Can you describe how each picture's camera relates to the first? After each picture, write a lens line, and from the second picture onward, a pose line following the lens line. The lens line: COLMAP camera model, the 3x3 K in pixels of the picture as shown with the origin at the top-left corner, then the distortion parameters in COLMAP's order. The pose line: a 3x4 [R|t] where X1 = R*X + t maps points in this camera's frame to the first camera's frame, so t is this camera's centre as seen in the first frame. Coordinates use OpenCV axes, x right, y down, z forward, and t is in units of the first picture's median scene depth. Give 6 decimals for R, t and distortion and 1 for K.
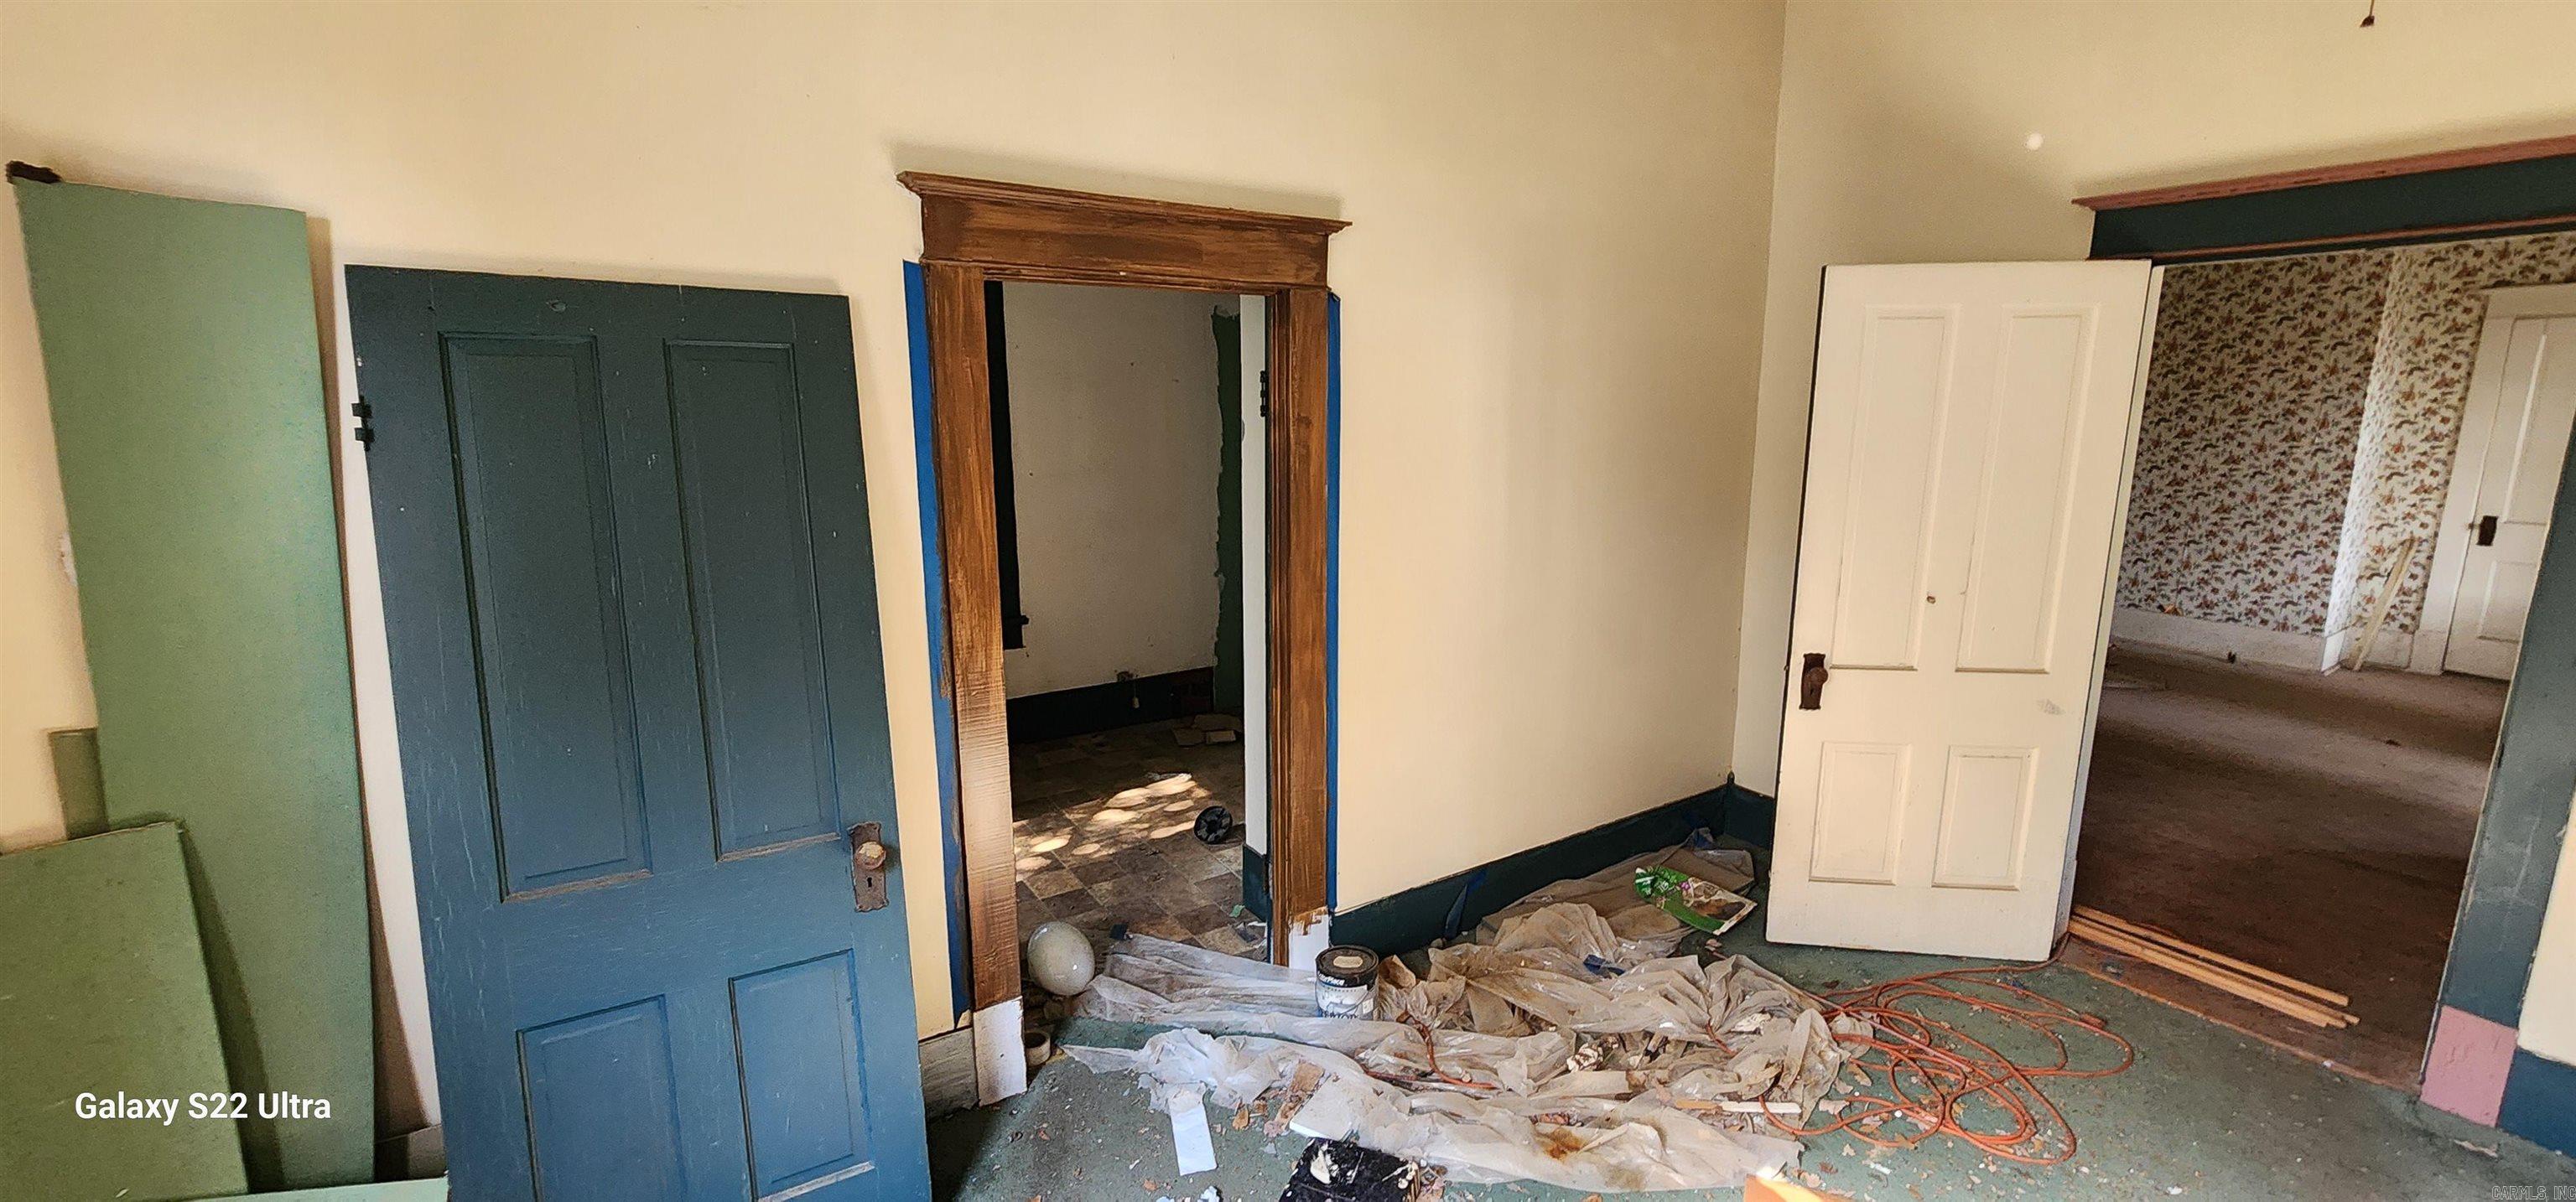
lens RADIAL K [[1065.9, 0, 1296.6], [0, 1065.9, 599.7], [0, 0, 1]] dist [-0.006549, 0.003102]
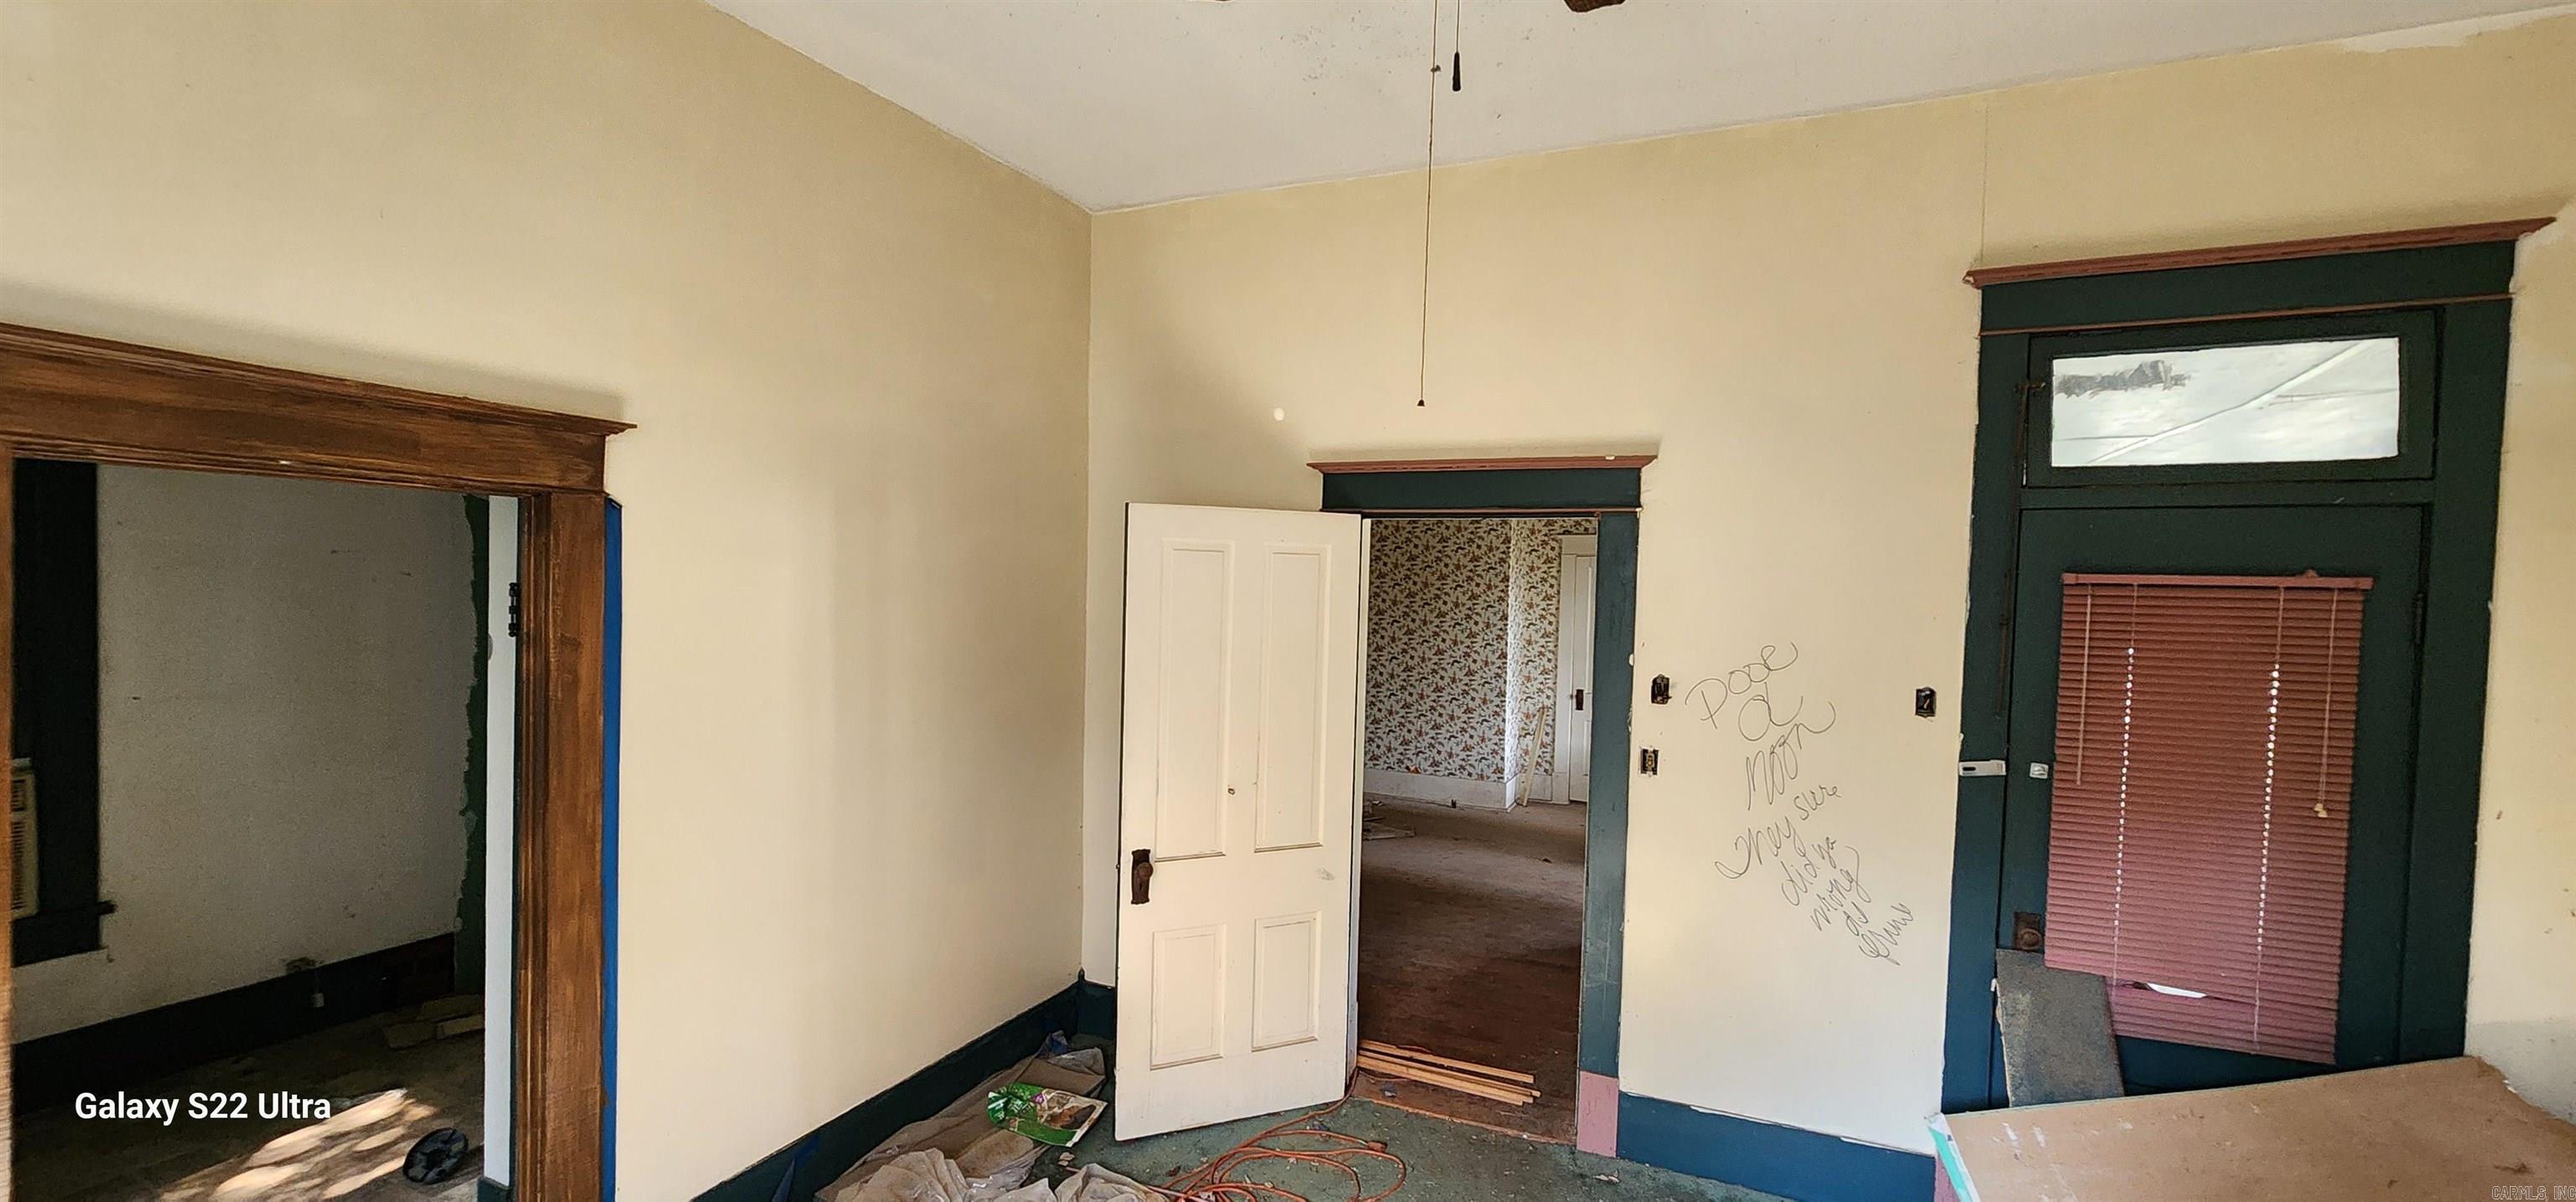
lens RADIAL K [[1065.9, 0, 1287.0], [0, 1065.9, 607.7], [0, 0, 1]] dist [-0.006549, 0.003102]
pose [[0.844267, 0.012259, 0.535782, 0.029583], [0.075535, 0.987037, -0.141610, -0.026431], [-0.530572, 0.160027, 0.832397, -0.014198]]
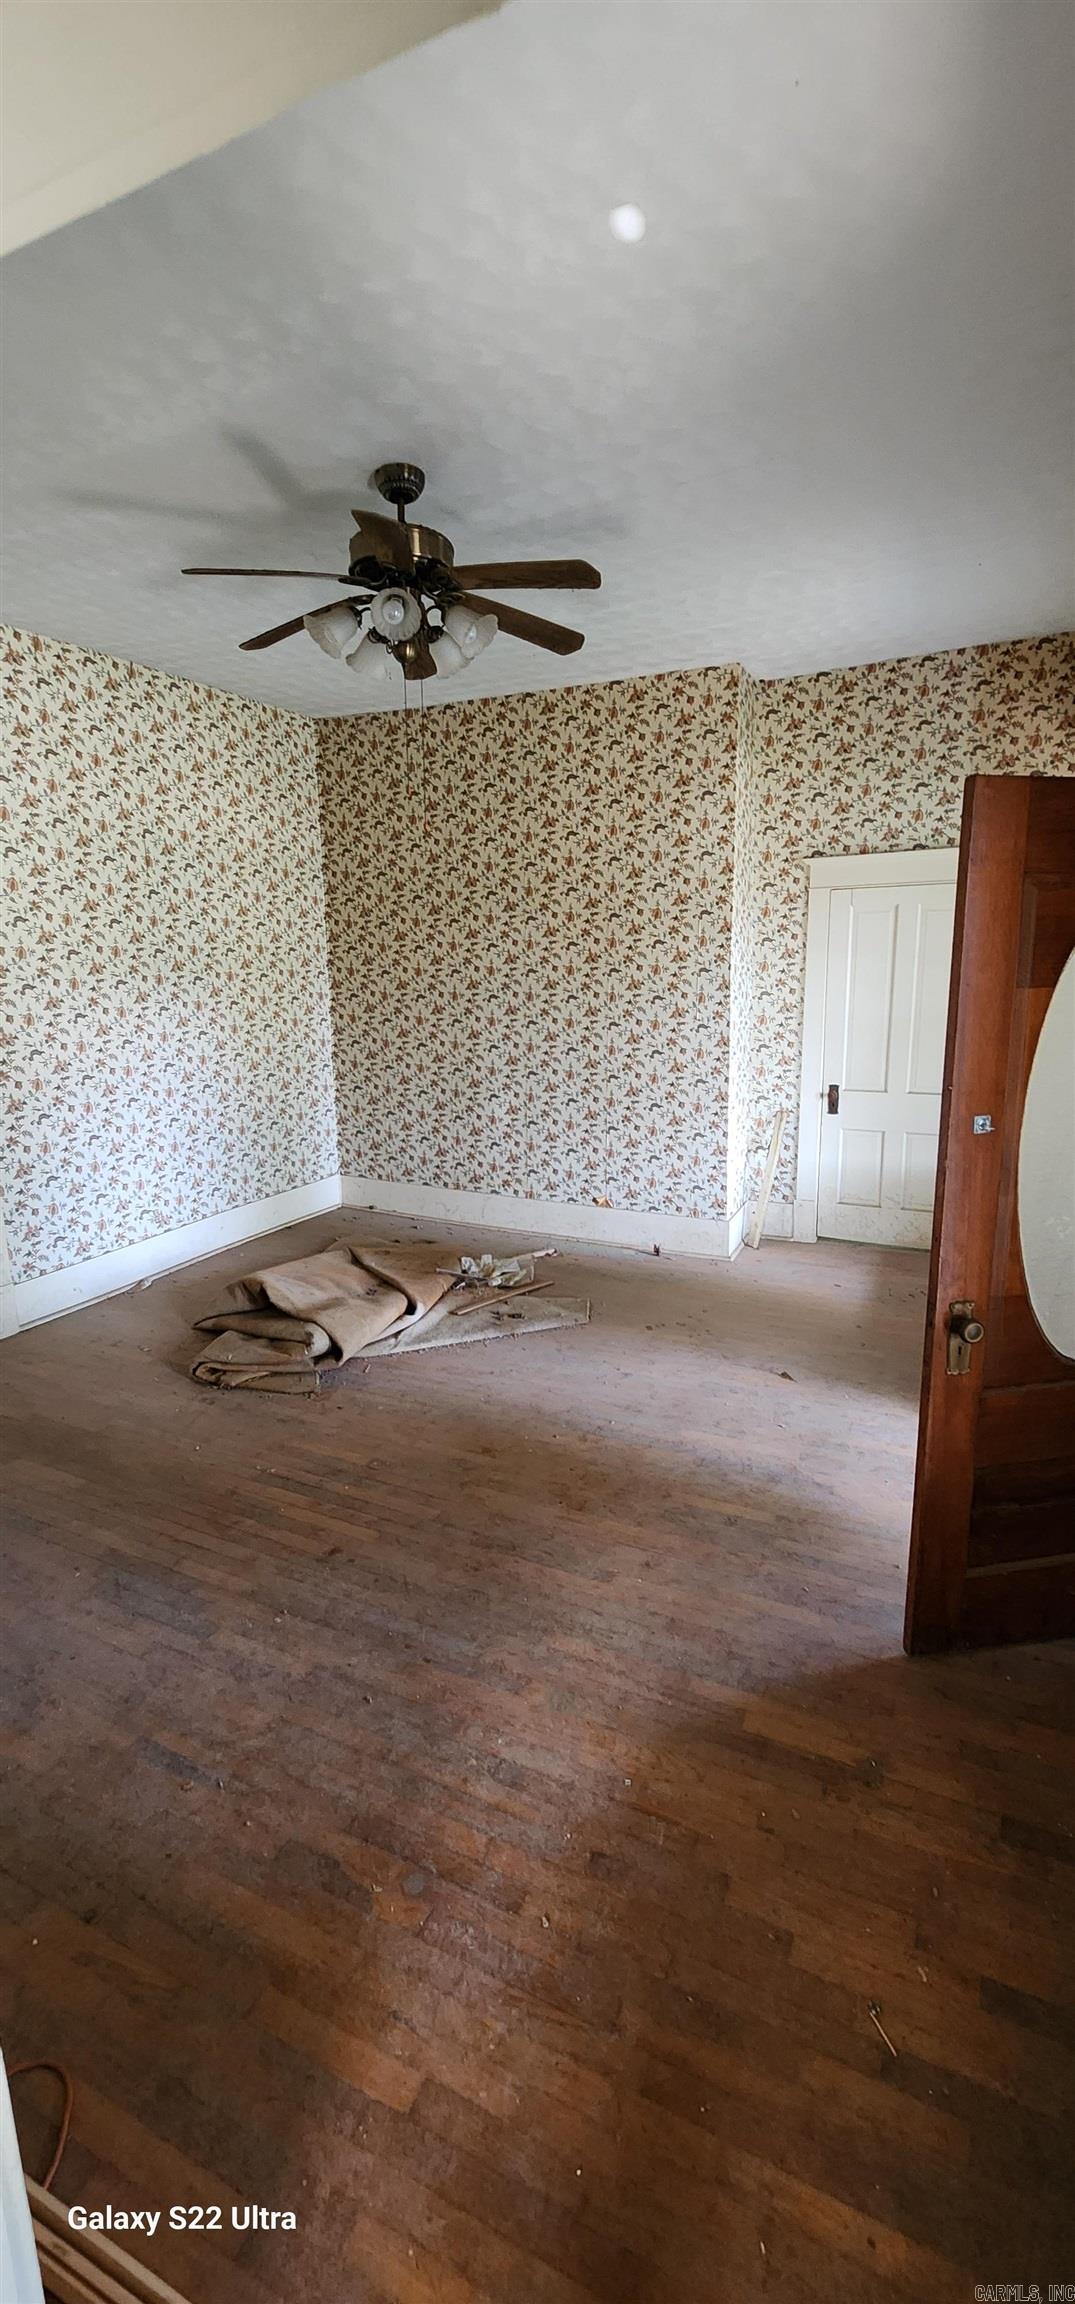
lens RADIAL K [[953.5, 0, 539.7], [0, 953.5, 1155.3], [0, 0, 1]] dist [-0.006549, 0.003102]
pose [[0.848226, -0.110505, 0.517978, 0.786648], [0.113705, 0.993182, 0.025683, -0.130079], [-0.517284, 0.037112, 0.855009, 0.715668]]
